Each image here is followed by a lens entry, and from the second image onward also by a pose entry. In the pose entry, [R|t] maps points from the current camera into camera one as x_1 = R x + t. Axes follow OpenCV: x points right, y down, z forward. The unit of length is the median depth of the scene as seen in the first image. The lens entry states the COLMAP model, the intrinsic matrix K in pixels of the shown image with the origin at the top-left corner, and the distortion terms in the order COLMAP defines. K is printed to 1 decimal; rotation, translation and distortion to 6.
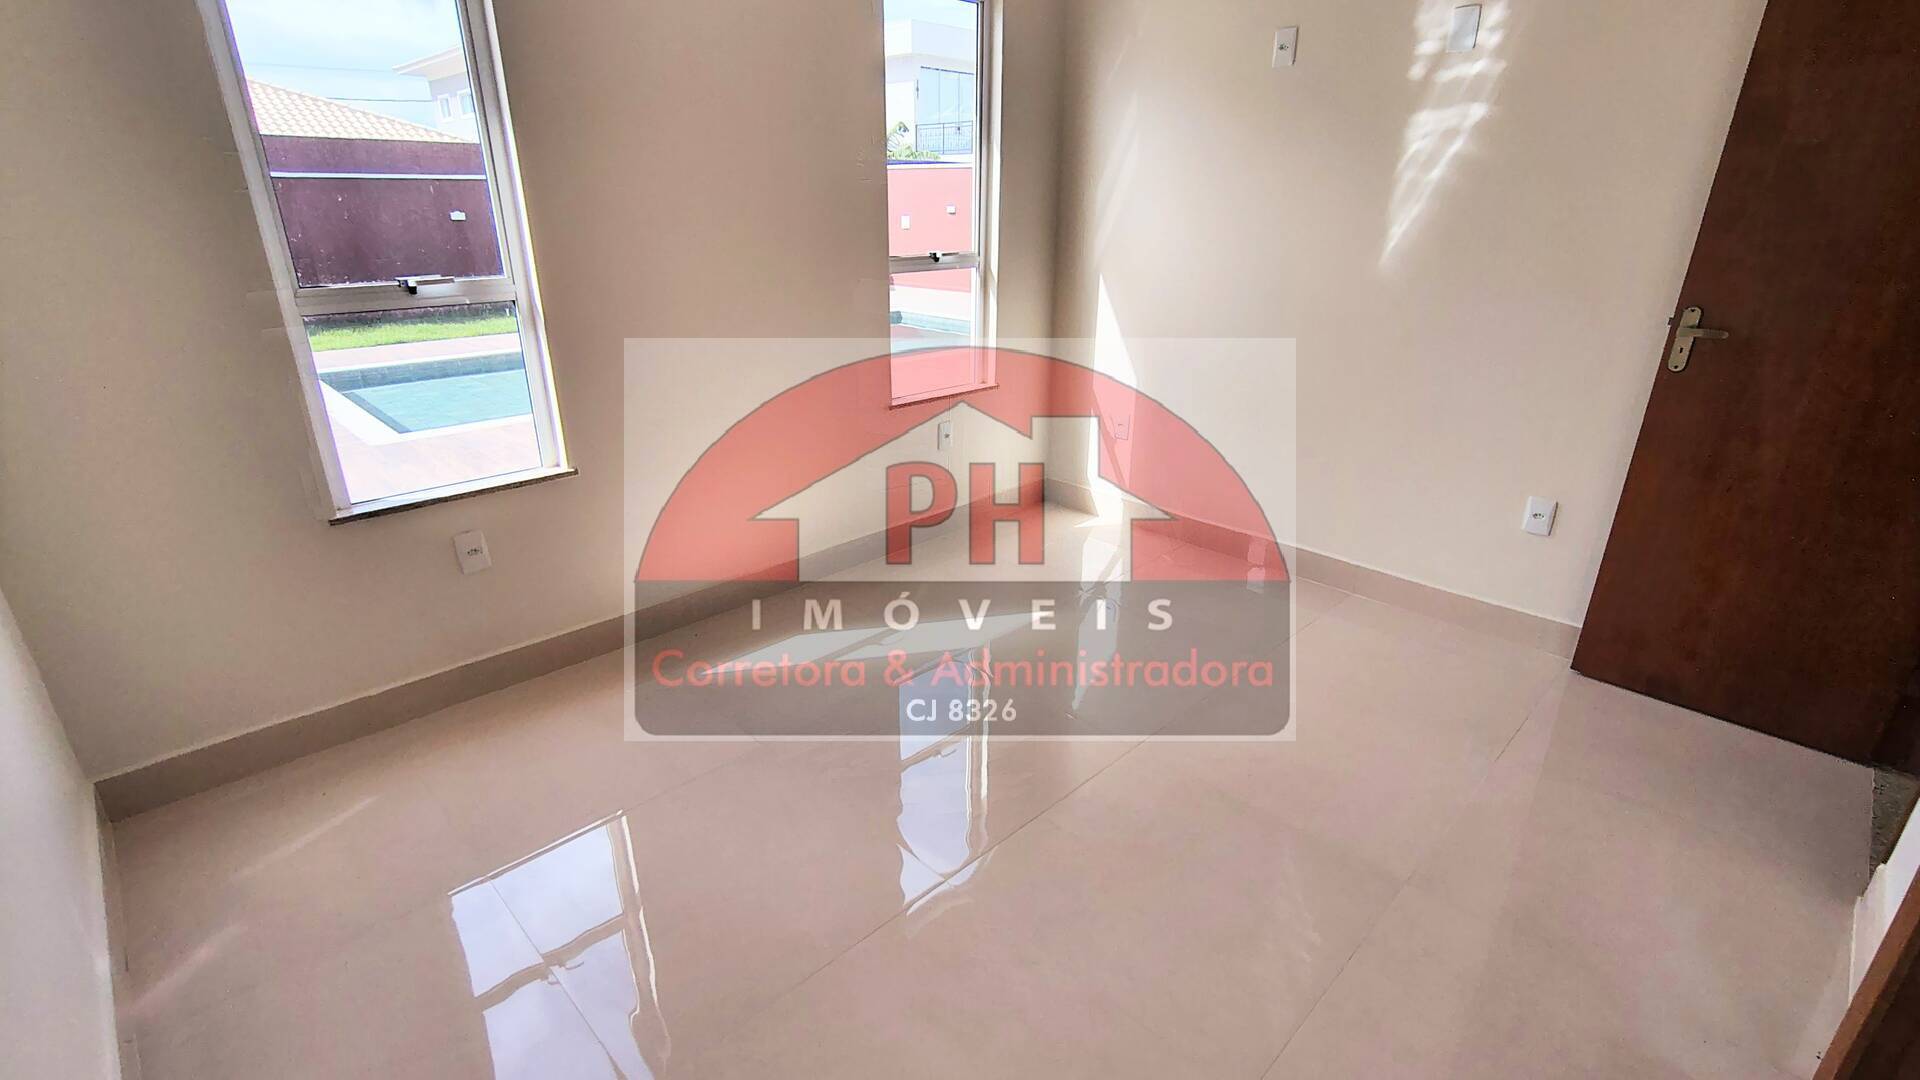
lens RADIAL K [[876.9, 0, 967.1], [0, 876.9, 546.5], [0, 0, 1]] dist [-0.009226, 0.005965]
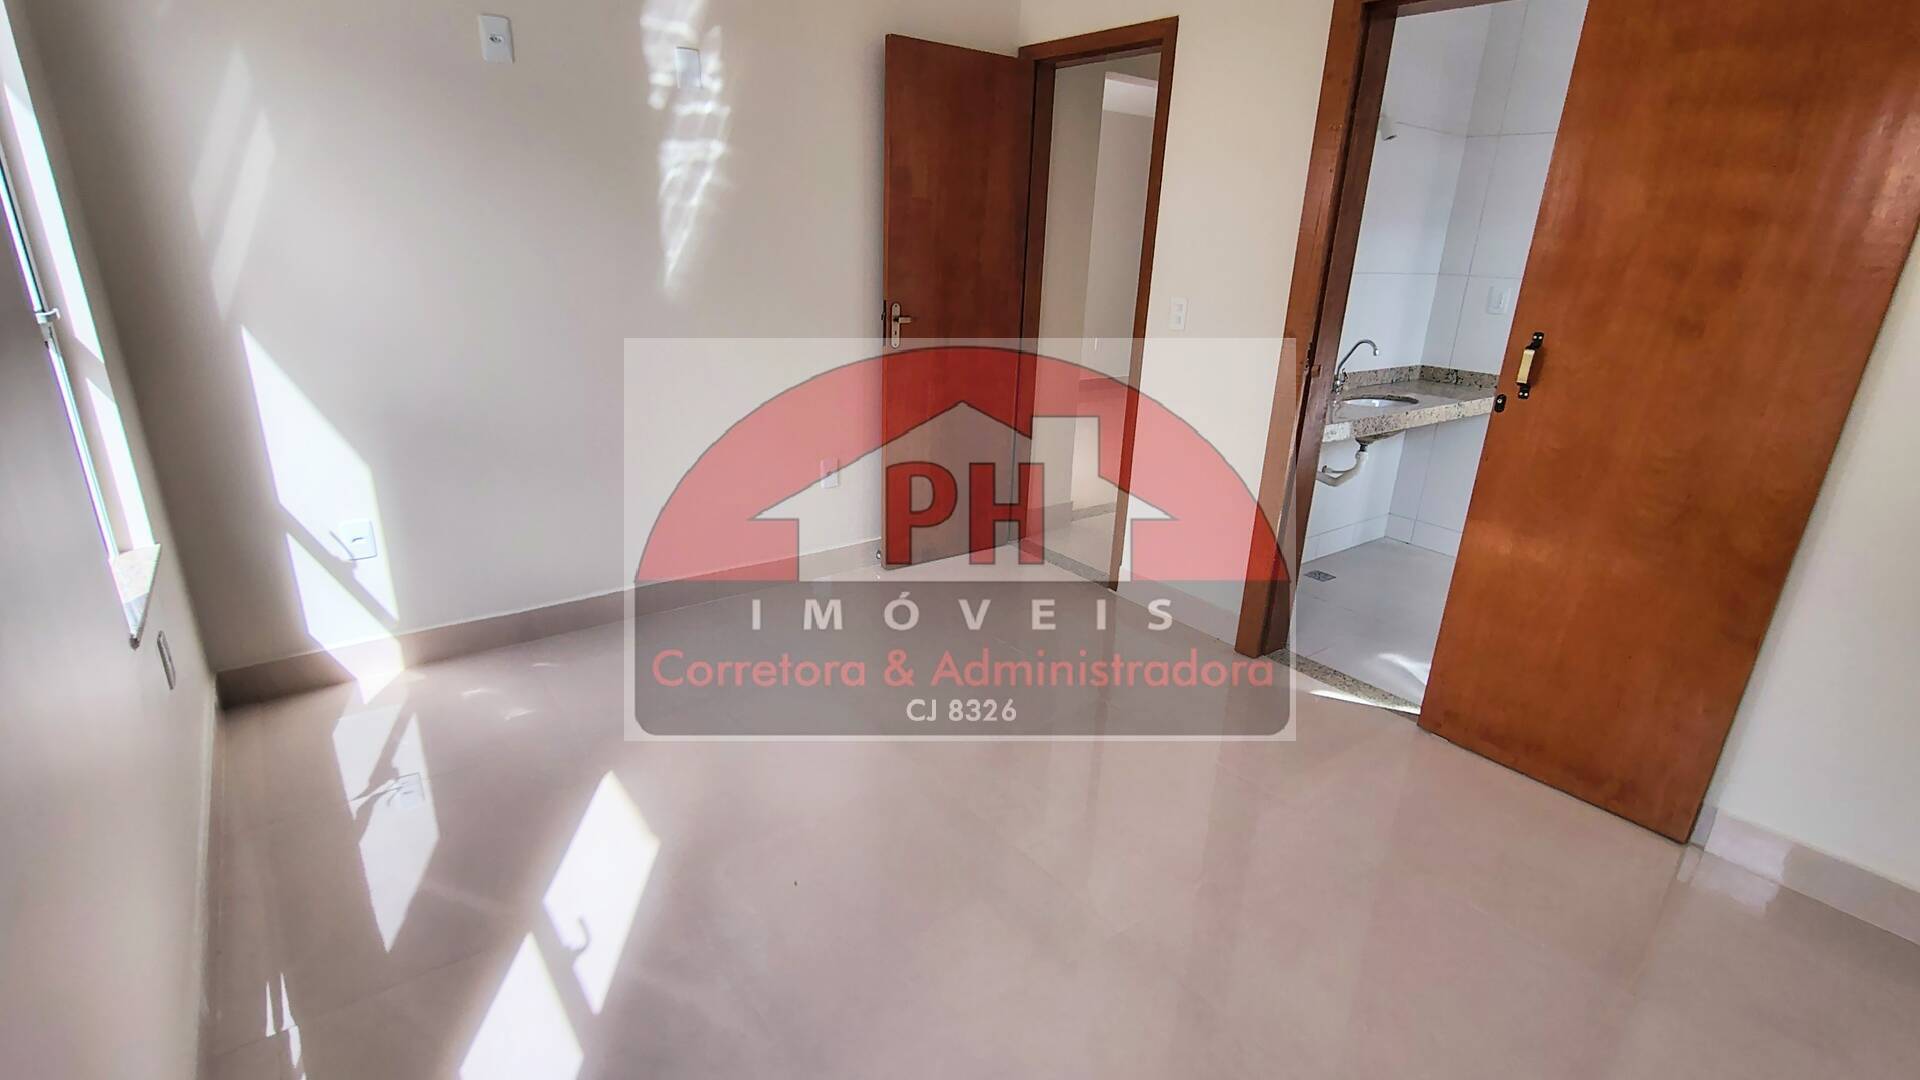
lens RADIAL K [[876.9, 0, 961.1], [0, 876.9, 537.1], [0, 0, 1]] dist [-0.009226, 0.005965]
pose [[0.144279, -0.316884, 0.937426, -0.557264], [0.334013, 0.907334, 0.255304, -0.222716], [-0.931461, 0.276278, 0.236752, 0.568106]]
